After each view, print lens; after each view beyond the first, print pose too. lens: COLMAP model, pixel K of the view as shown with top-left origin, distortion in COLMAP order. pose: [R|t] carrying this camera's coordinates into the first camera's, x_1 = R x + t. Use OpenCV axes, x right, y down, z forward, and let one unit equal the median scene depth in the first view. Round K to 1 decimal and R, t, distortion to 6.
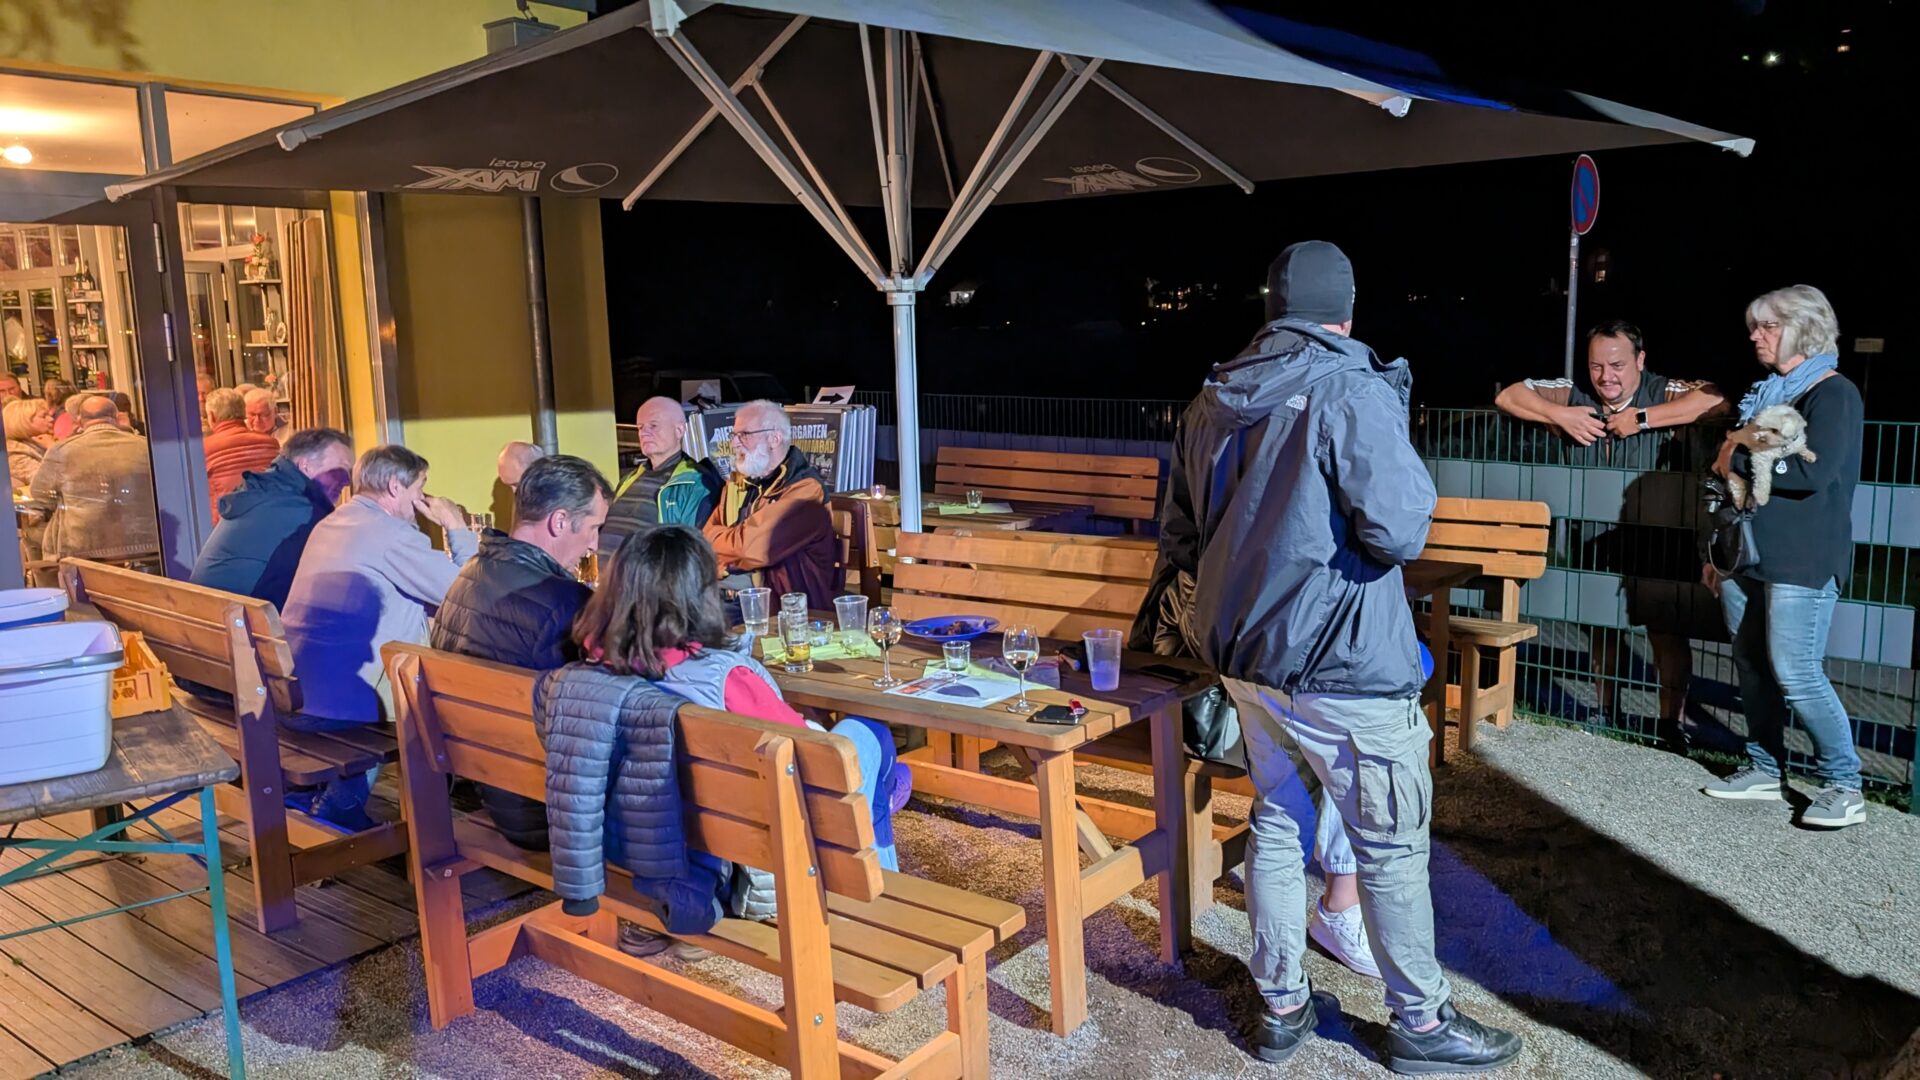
lens RADIAL K [[1350.3, 0, 960.0], [0, 1350.3, 540.0], [0, 0, 1]] dist [0.003881, 0.001819]
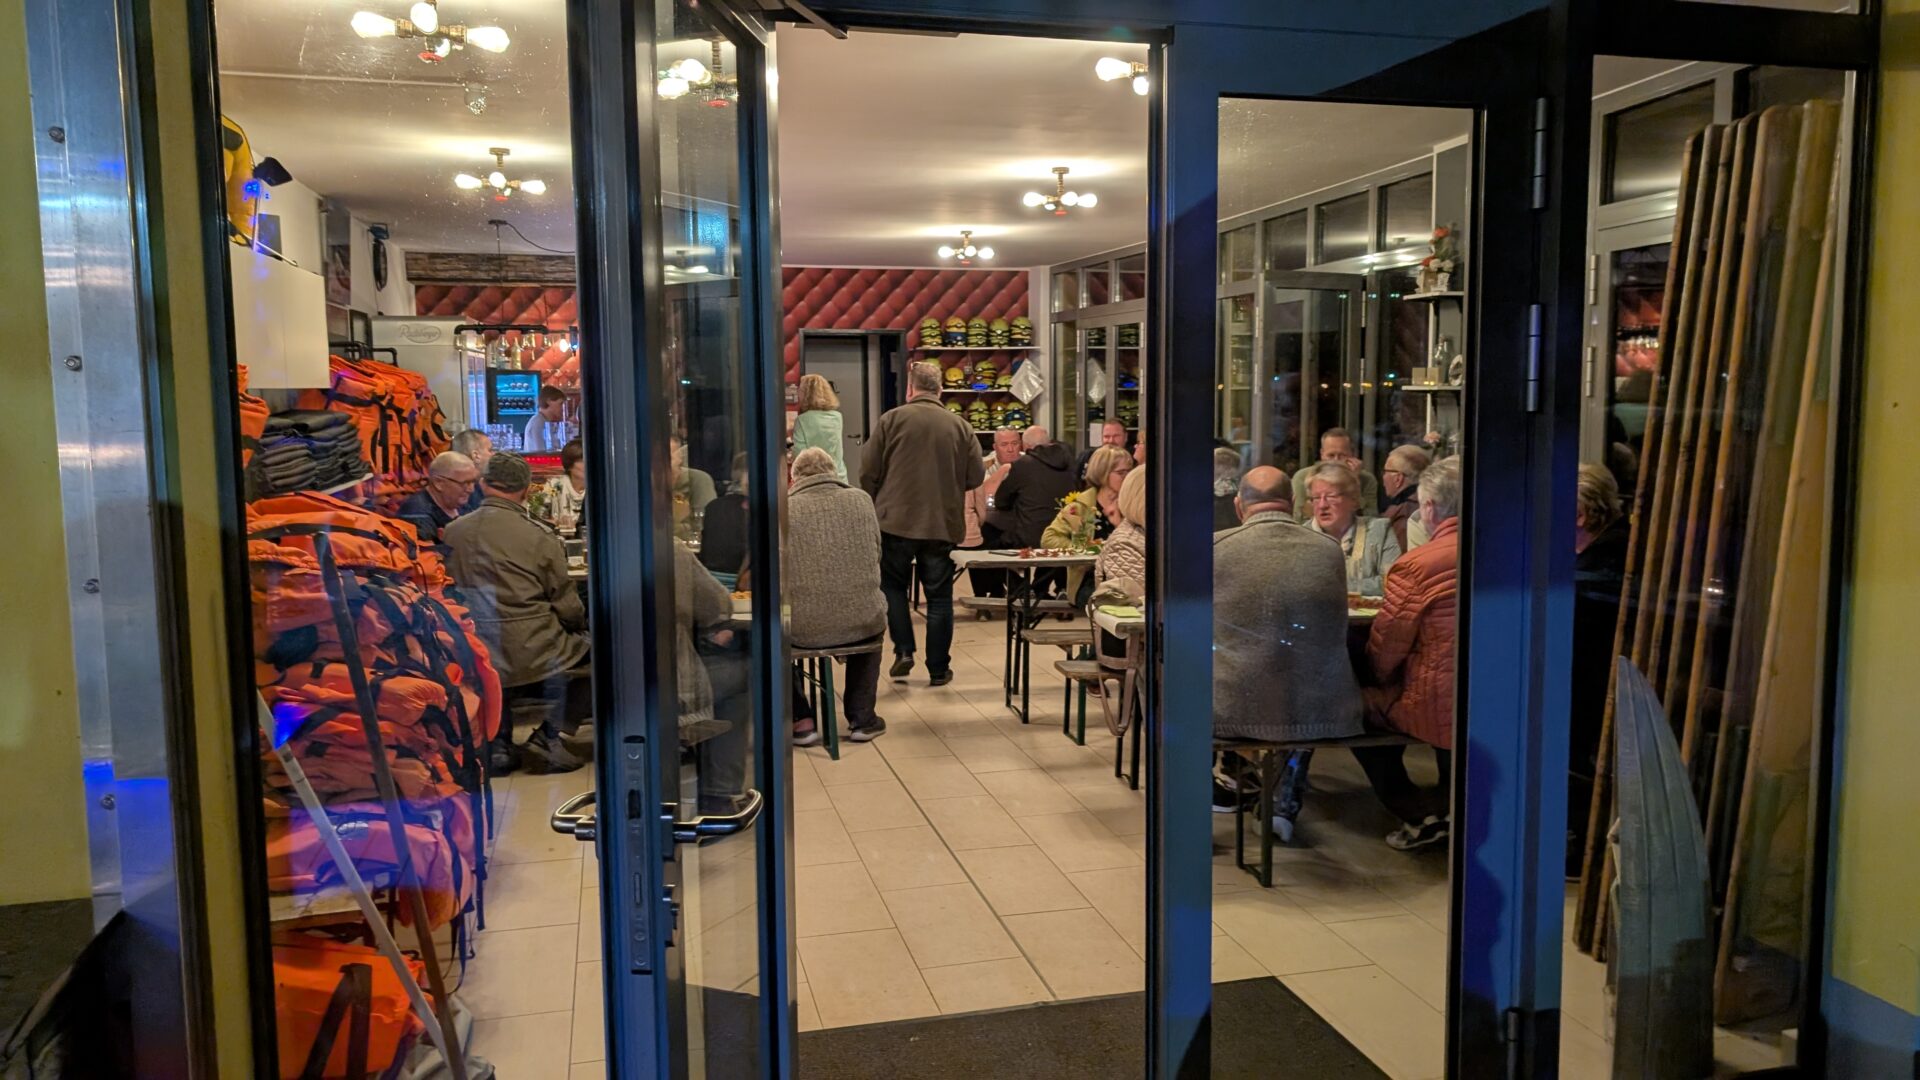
lens RADIAL K [[1350.3, 0, 960.0], [0, 1350.3, 540.0], [0, 0, 1]] dist [0.003881, 0.001819]
pose [[0.781138, 0.082103, -0.618937, -0.274713], [-0.105883, 0.994377, -0.001726, -0.042457], [0.615315, 0.066883, 0.785439, 0.328523]]
